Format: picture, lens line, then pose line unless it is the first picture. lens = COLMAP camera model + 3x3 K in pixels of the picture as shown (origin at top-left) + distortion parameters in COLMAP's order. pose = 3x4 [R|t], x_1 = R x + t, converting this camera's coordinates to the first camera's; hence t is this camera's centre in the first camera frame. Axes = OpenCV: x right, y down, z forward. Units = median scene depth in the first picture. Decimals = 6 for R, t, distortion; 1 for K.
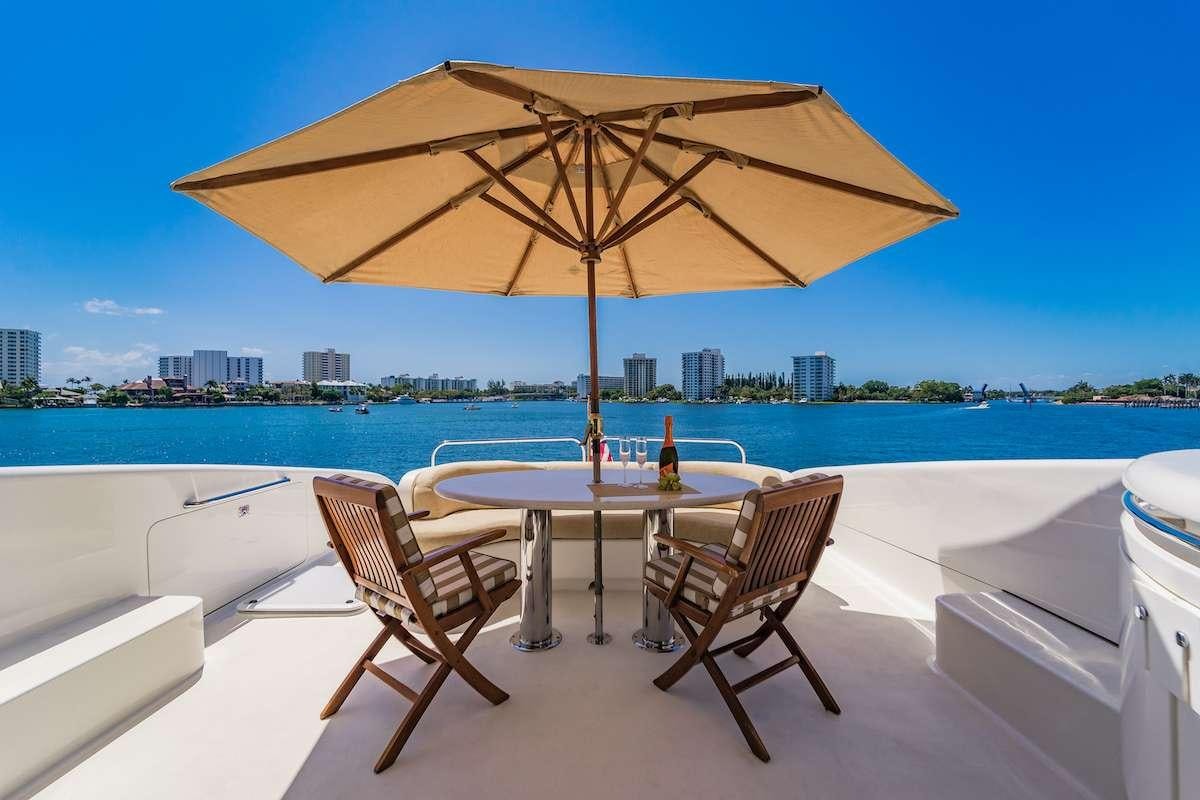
lens RADIAL K [[479.1, 0, 596.3], [0, 479.1, 392.5], [0, 0, 1]] dist [0.000372, -0.000004]
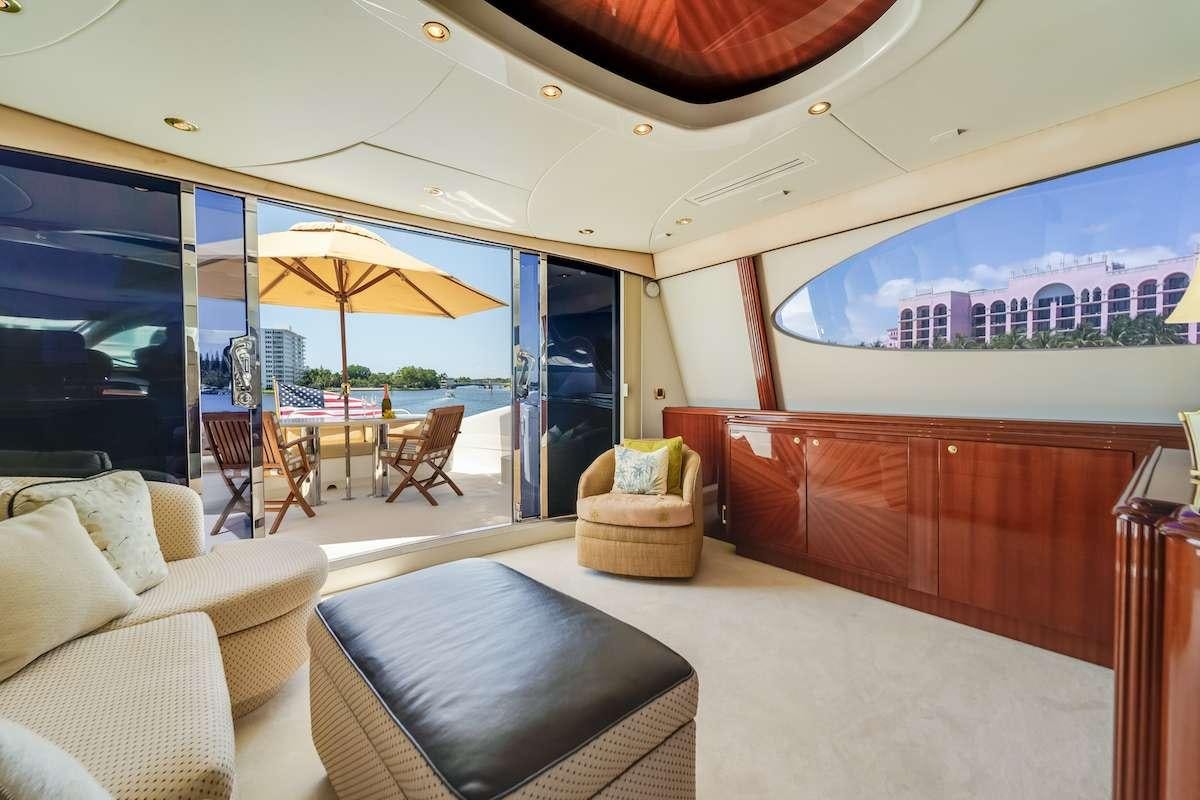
lens RADIAL K [[479.1, 0, 596.3], [0, 479.1, 392.5], [0, 0, 1]] dist [0.000372, -0.000004]
pose [[0.772437, -0.005606, 0.635067, -0.571736], [-0.010906, 0.999697, 0.022090, 0.034611], [-0.634998, -0.023989, 0.772141, -1.427223]]
